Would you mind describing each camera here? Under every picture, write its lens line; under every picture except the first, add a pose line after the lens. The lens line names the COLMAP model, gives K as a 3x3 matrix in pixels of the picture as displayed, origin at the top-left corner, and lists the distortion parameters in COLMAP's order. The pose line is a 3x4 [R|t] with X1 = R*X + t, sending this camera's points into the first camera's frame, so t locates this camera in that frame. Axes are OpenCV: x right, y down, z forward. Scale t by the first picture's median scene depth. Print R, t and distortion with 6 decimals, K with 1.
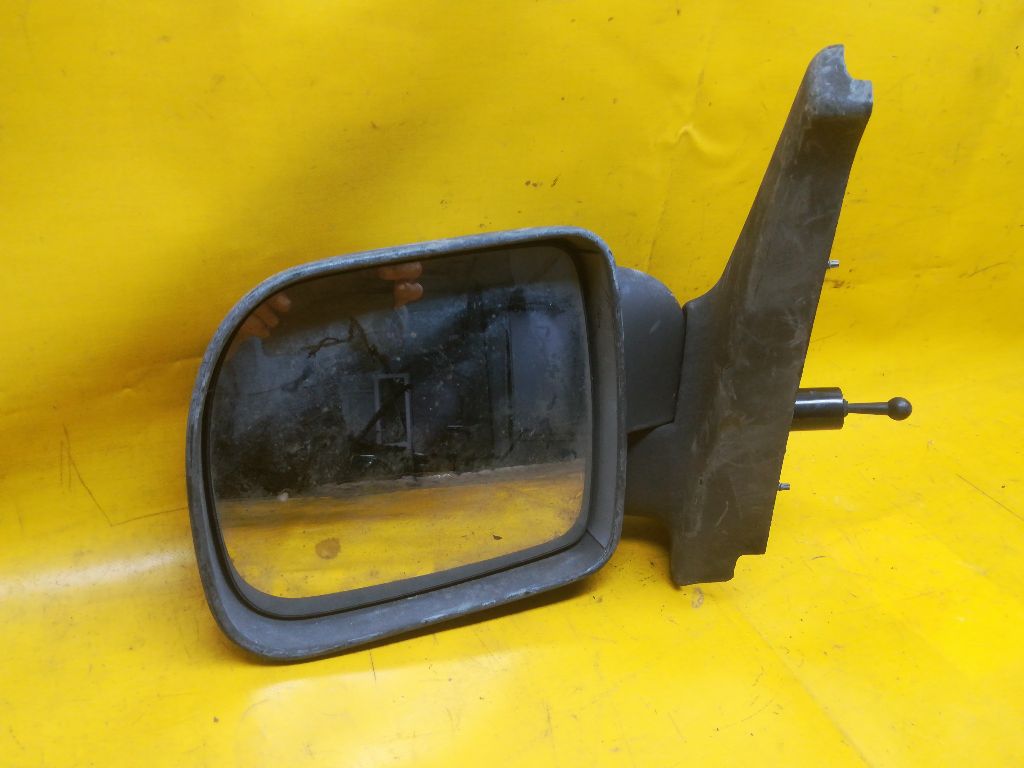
lens RADIAL K [[792.8, 0, 507.6], [0, 792.8, 375.1], [0, 0, 1]] dist [0.055107, -0.081574]
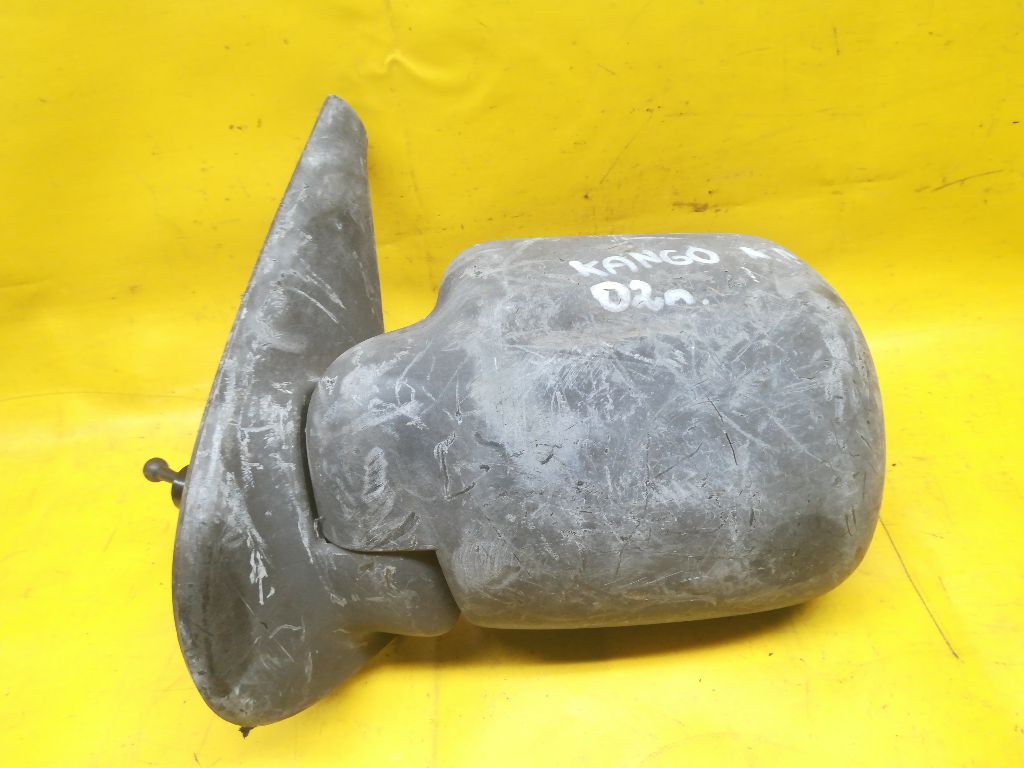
lens RADIAL K [[792.8, 0, 519.6], [0, 792.8, 385.7], [0, 0, 1]] dist [0.055107, -0.081574]
pose [[0.908051, 0.114562, -0.402889, 0.765363], [-0.019096, 0.972192, 0.233406, -0.157589], [0.418425, -0.204251, 0.884987, 0.168939]]
